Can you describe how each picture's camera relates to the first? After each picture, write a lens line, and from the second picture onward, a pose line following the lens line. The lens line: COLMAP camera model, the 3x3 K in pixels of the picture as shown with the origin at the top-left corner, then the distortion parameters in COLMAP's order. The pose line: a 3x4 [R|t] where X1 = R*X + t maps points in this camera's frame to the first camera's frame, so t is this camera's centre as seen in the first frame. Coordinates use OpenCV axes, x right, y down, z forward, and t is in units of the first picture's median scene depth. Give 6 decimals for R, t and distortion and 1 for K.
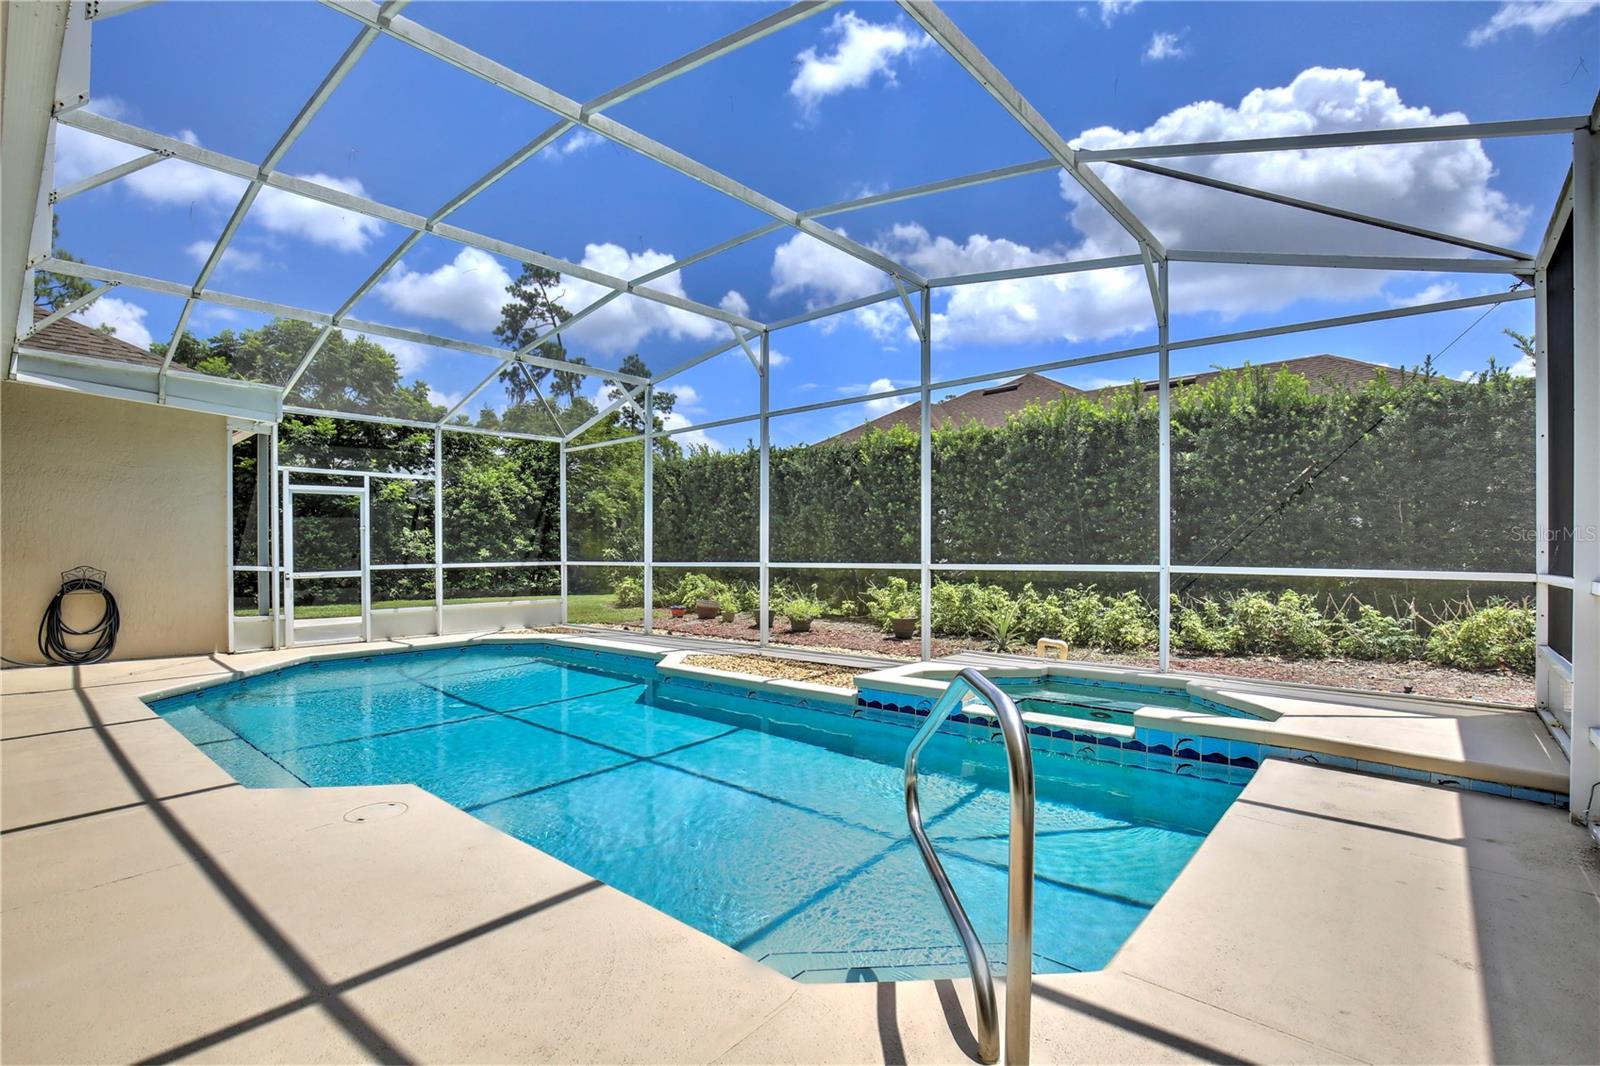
lens RADIAL K [[727.4, 0, 799.9], [0, 727.4, 539.4], [0, 0, 1]] dist [-0.020173, -0.000400]
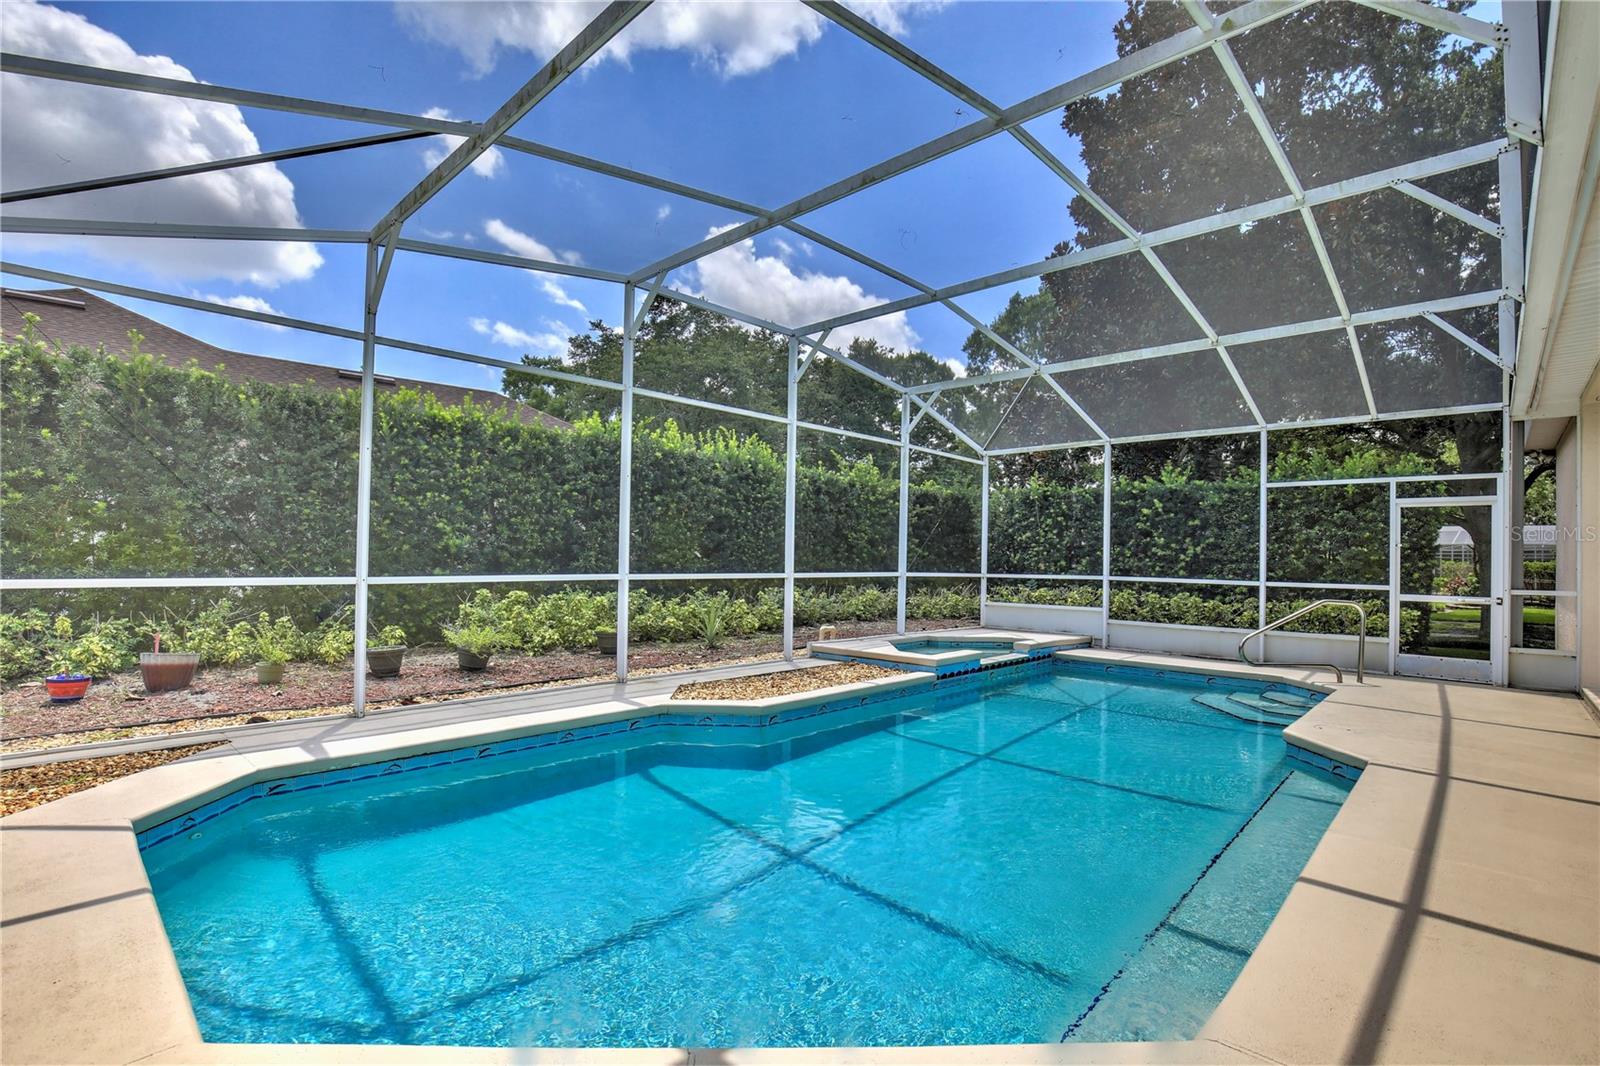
lens RADIAL K [[727.4, 0, 800.1], [0, 727.4, 548.4], [0, 0, 1]] dist [-0.020173, -0.000400]
pose [[0.042501, 0.020614, 0.998884, -0.979603], [-0.033121, 0.999267, -0.019213, 0.018093], [-0.998547, -0.032268, 0.043153, 0.941246]]
